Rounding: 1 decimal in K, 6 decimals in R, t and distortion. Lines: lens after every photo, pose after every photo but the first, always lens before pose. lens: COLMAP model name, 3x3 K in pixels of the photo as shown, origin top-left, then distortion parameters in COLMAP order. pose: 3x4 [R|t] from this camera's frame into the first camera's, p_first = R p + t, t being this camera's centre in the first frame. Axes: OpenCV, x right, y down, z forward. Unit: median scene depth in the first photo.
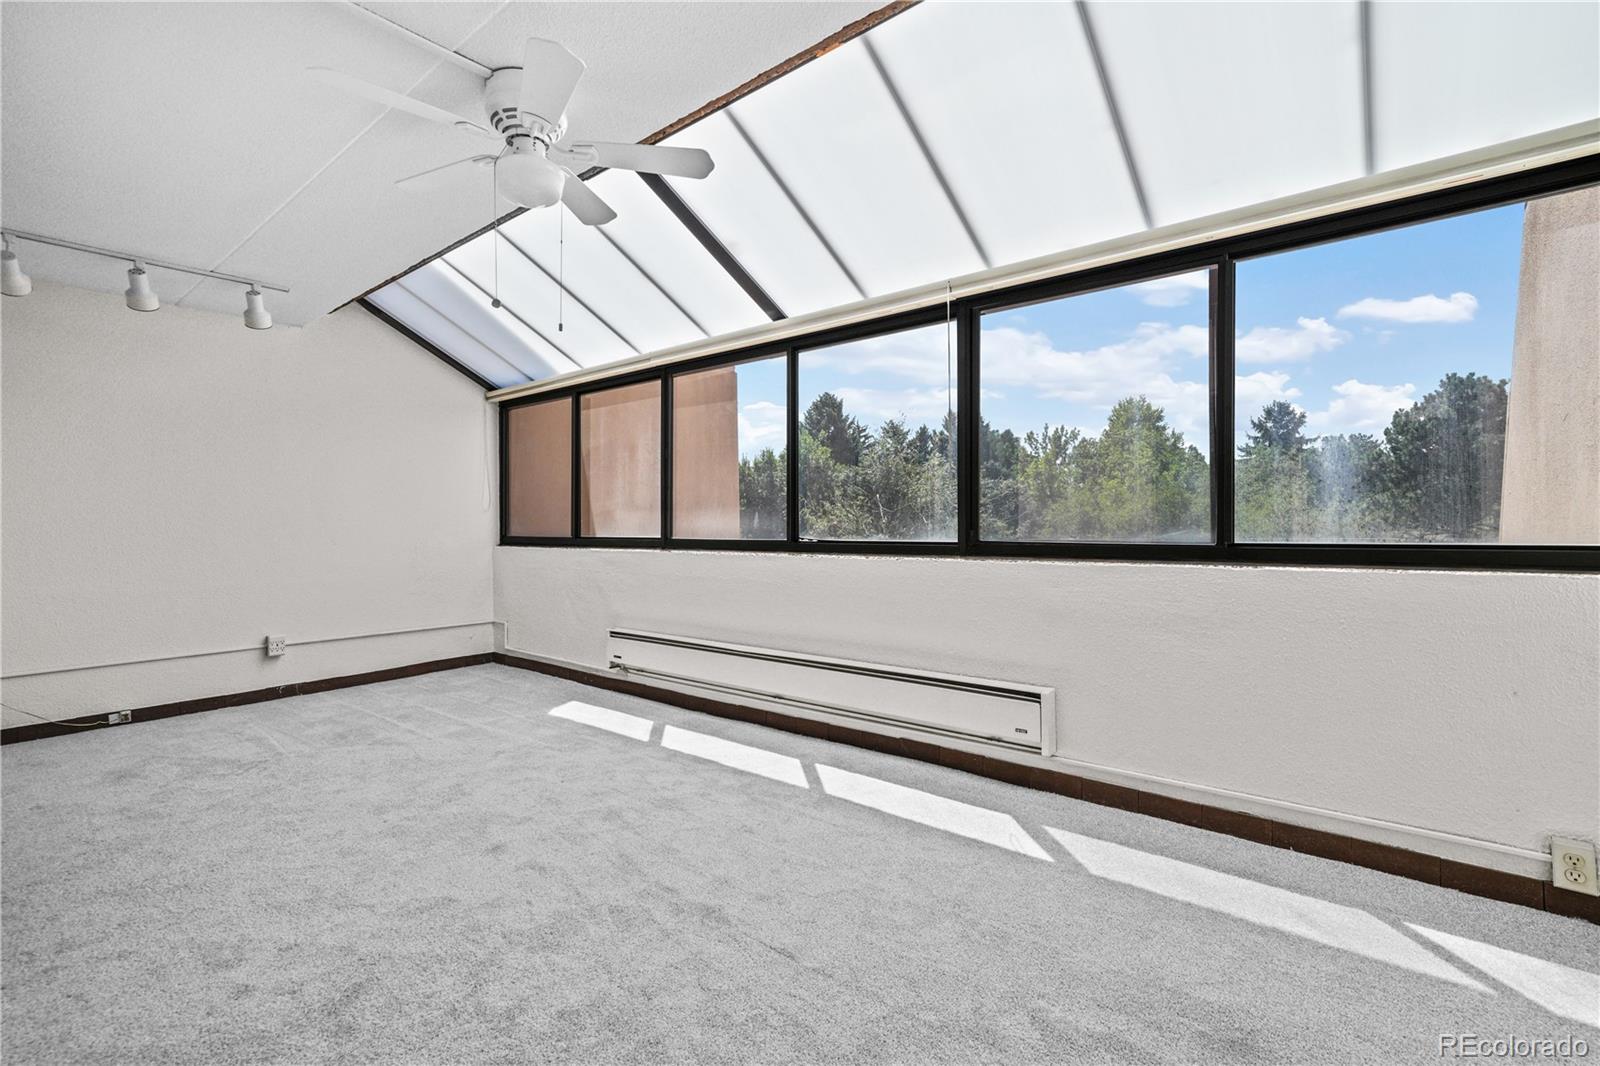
lens RADIAL K [[735.5, 0, 810.7], [0, 735.5, 533.6], [0, 0, 1]] dist [0.016612, -0.000207]
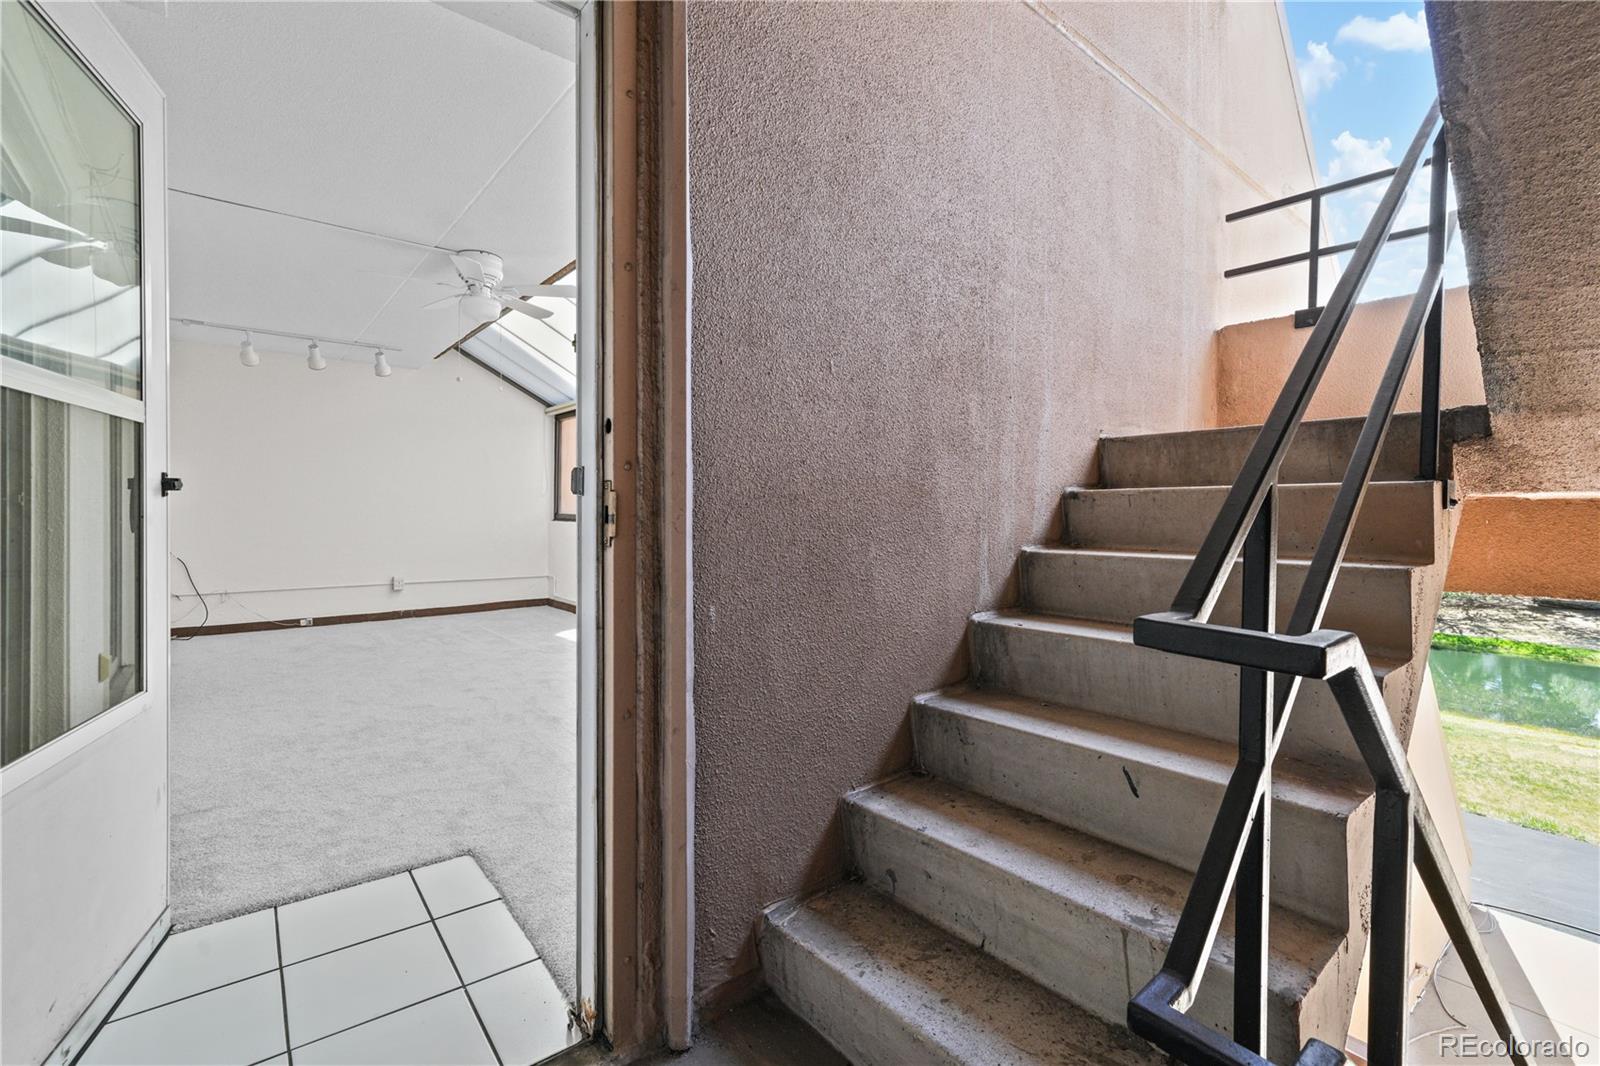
lens RADIAL K [[714.7, 0, 802.5], [0, 714.7, 523.6], [0, 0, 1]] dist [0.007799, -0.000023]
pose [[0.982143, 0.019609, -0.187111, 0.372105], [-0.019015, 0.999807, 0.004965, 0.009050], [0.187173, -0.001318, 0.982326, -0.285382]]
